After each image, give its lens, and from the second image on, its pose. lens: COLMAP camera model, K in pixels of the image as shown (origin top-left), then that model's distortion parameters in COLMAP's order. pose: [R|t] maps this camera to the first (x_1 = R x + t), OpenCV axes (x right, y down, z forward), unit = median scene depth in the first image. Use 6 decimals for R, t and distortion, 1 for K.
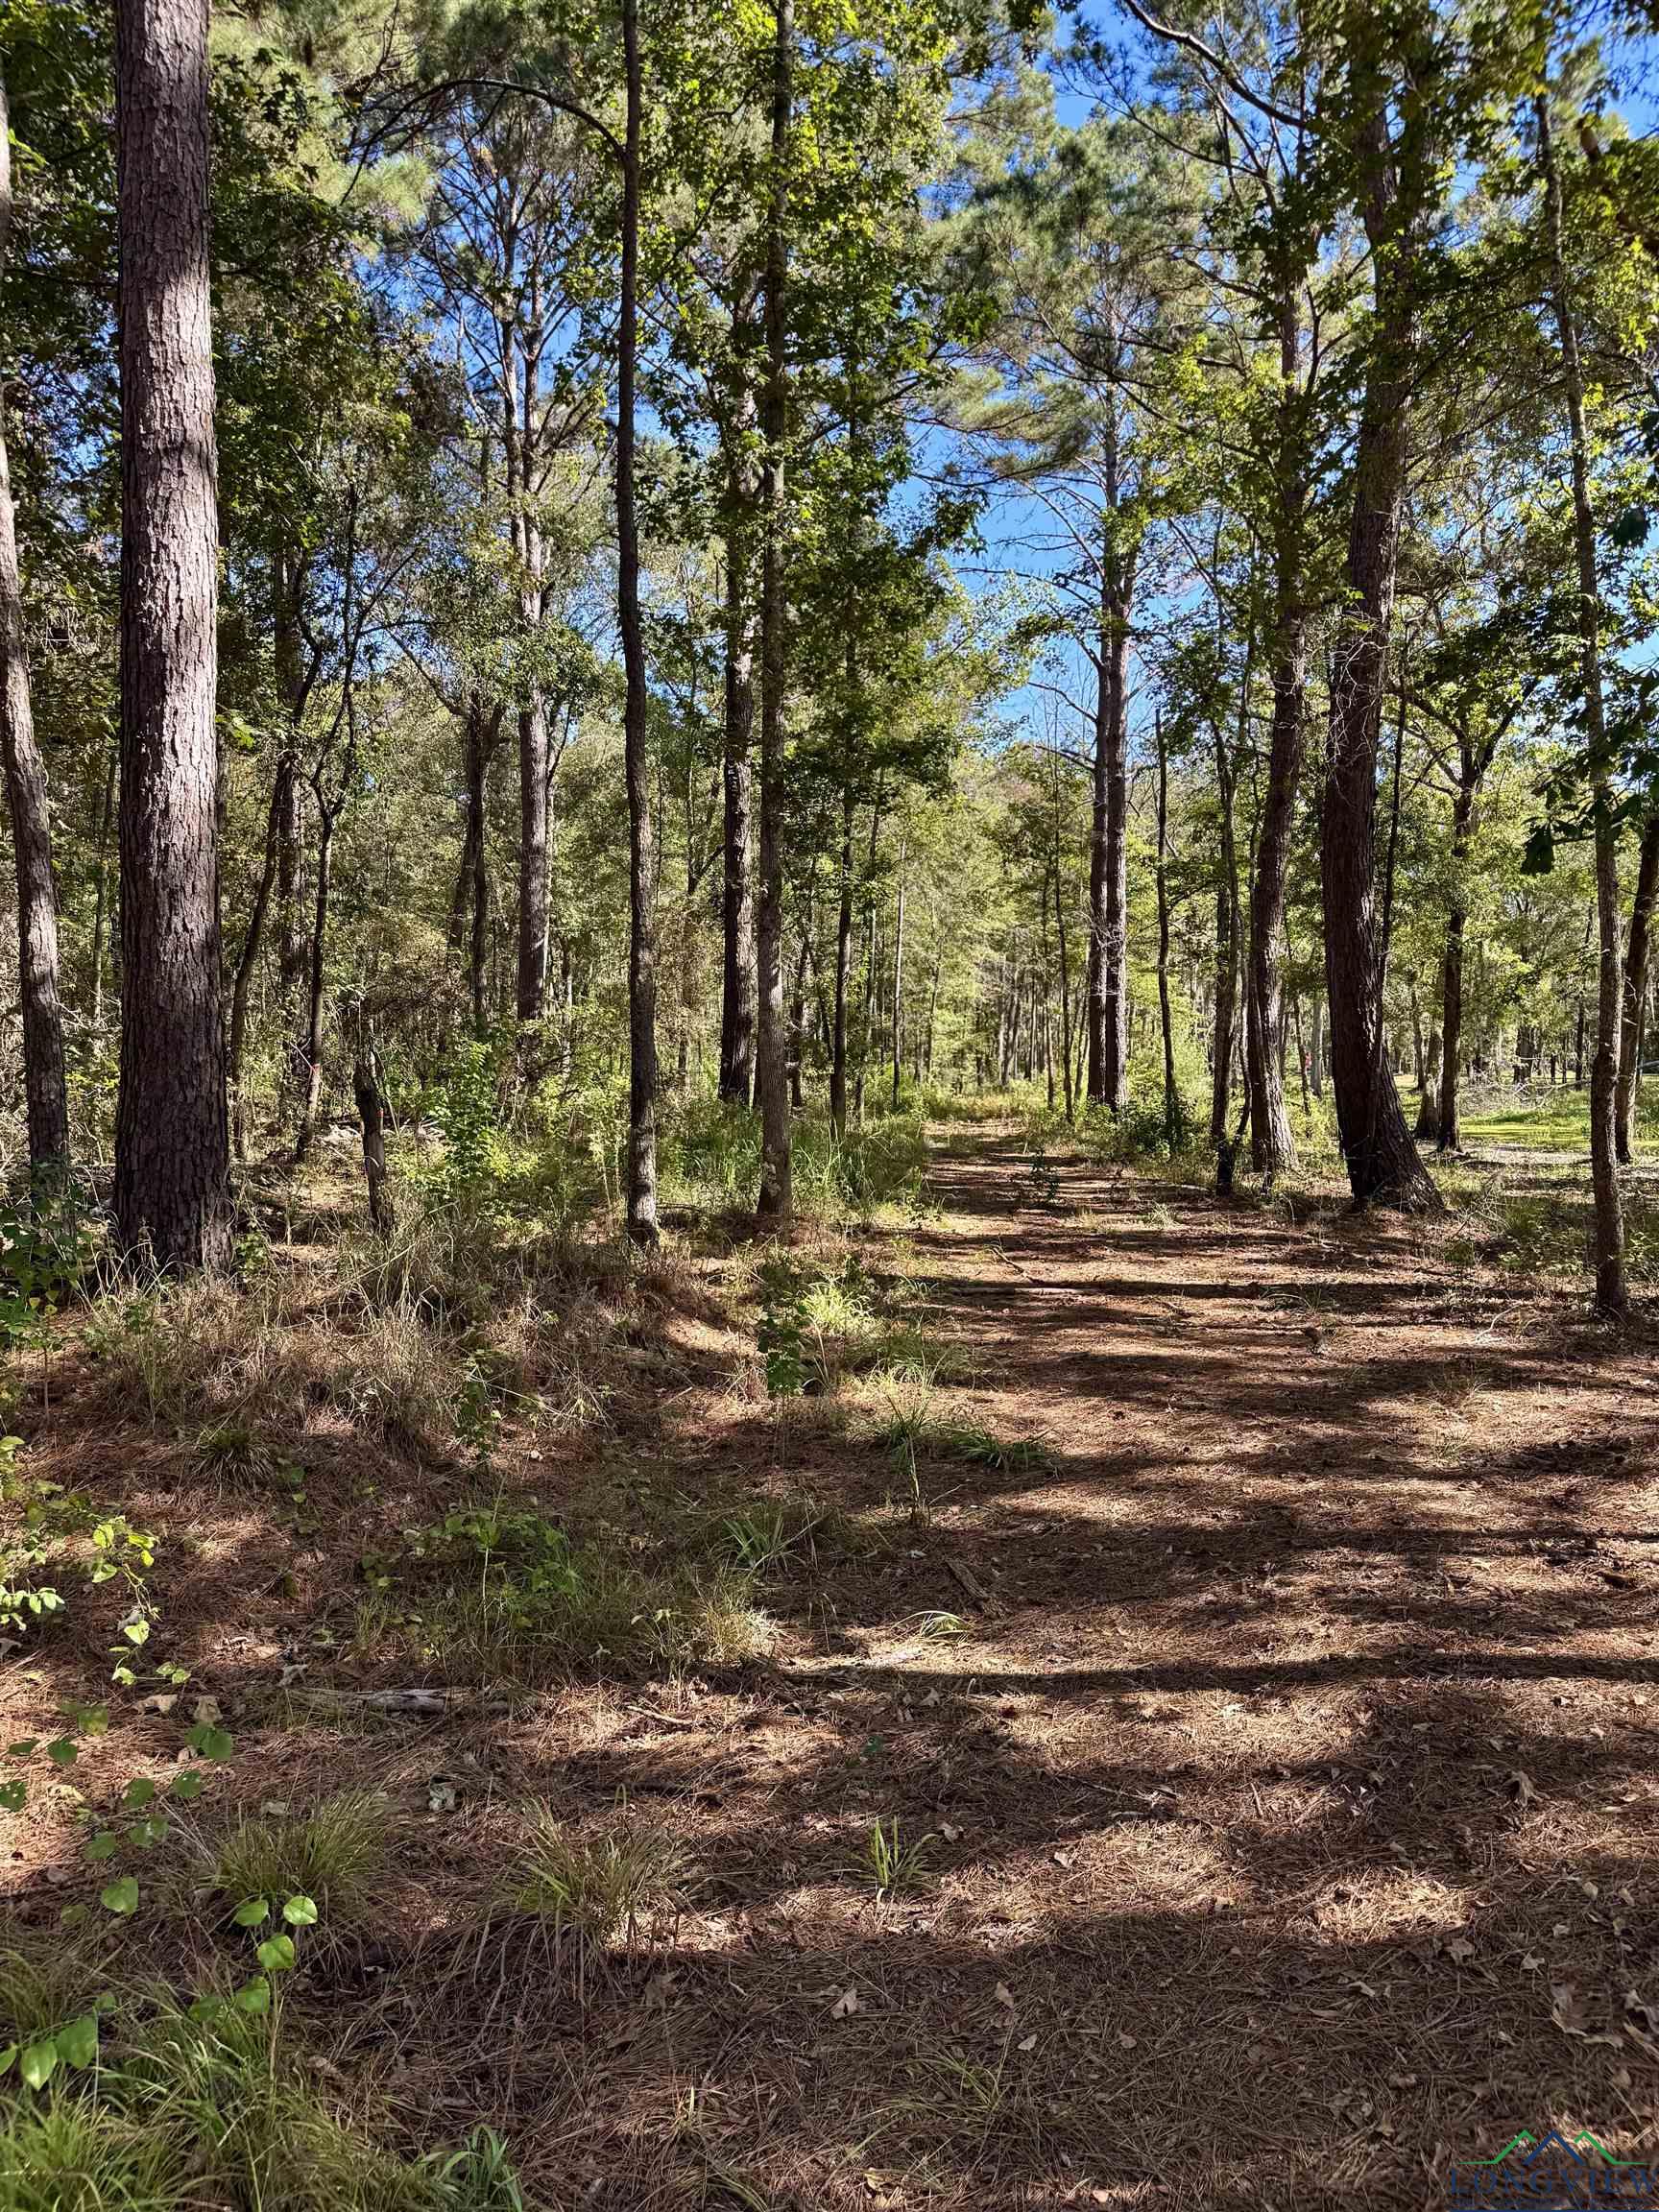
lens RADIAL K [[1545.4, 0, 828.2], [0, 1545.4, 1096.0], [0, 0, 1]] dist [0.046167, -0.036871]
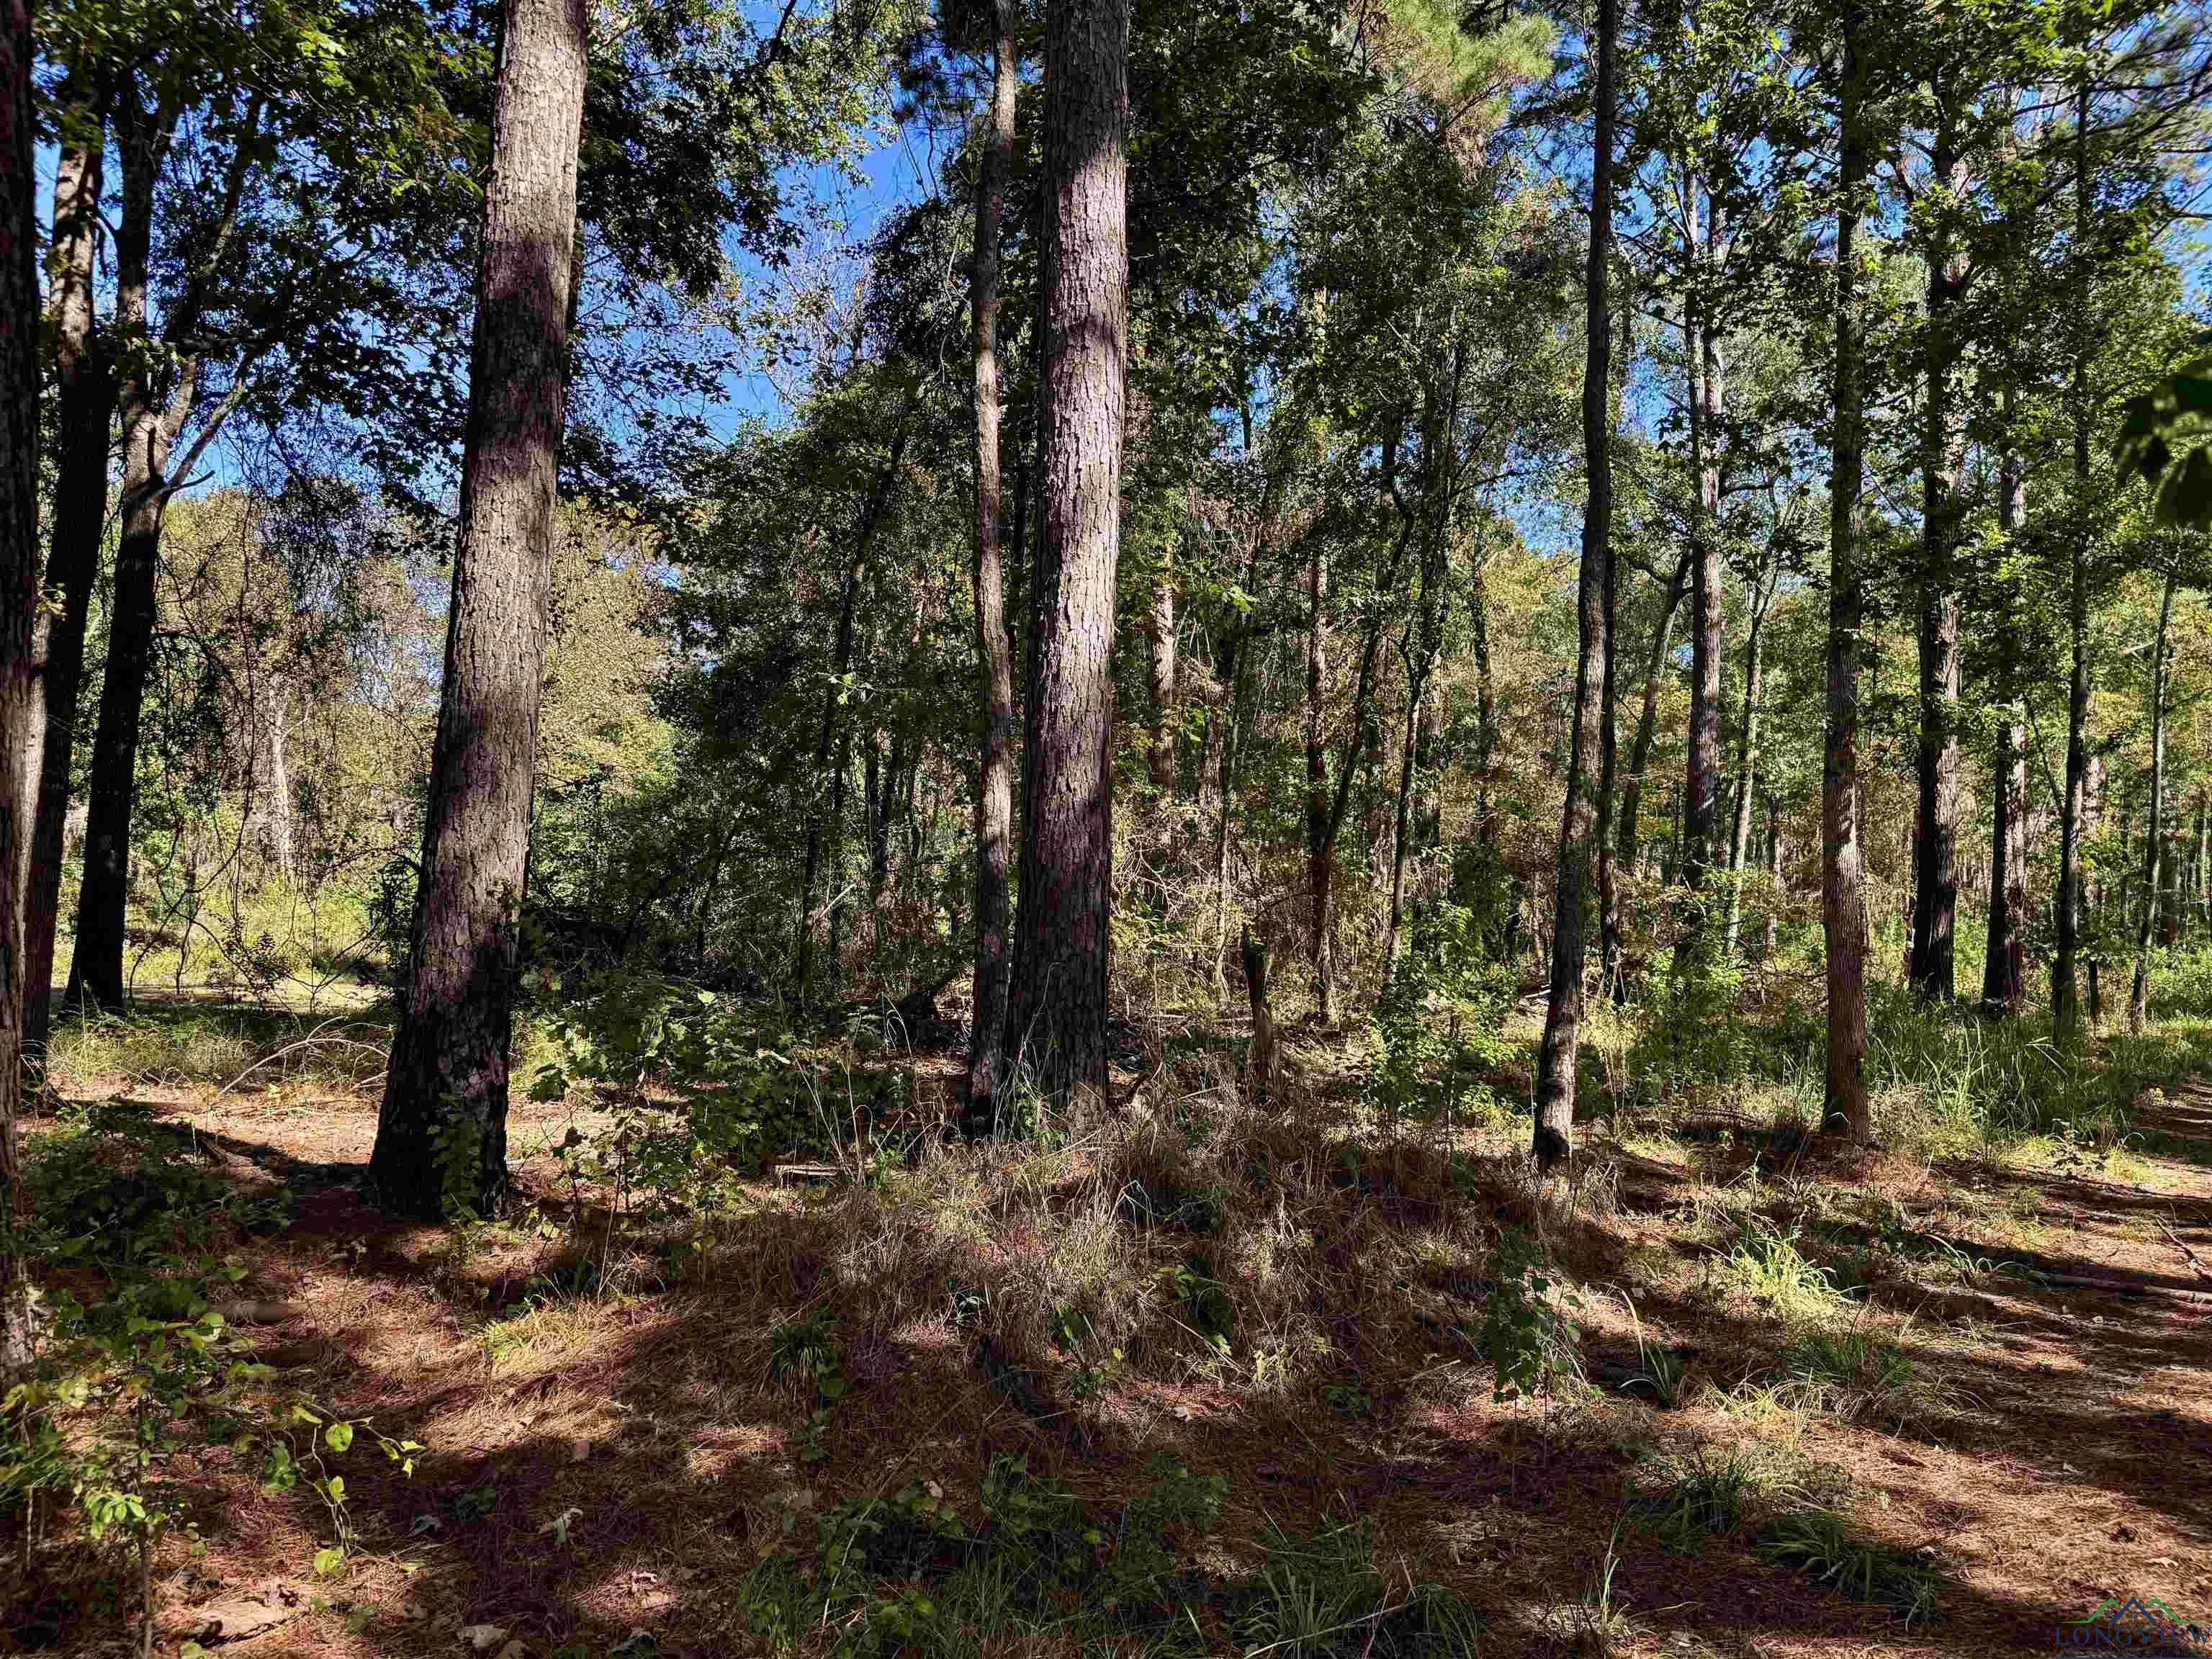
lens RADIAL K [[1545.4, 0, 1106.1], [0, 1545.4, 847.4], [0, 0, 1]] dist [0.046167, -0.036871]
pose [[0.824905, 0.002219, -0.565266, 0.172773], [-0.042780, 0.997369, -0.058515, -0.012769], [0.563650, 0.072452, 0.822830, 0.194065]]
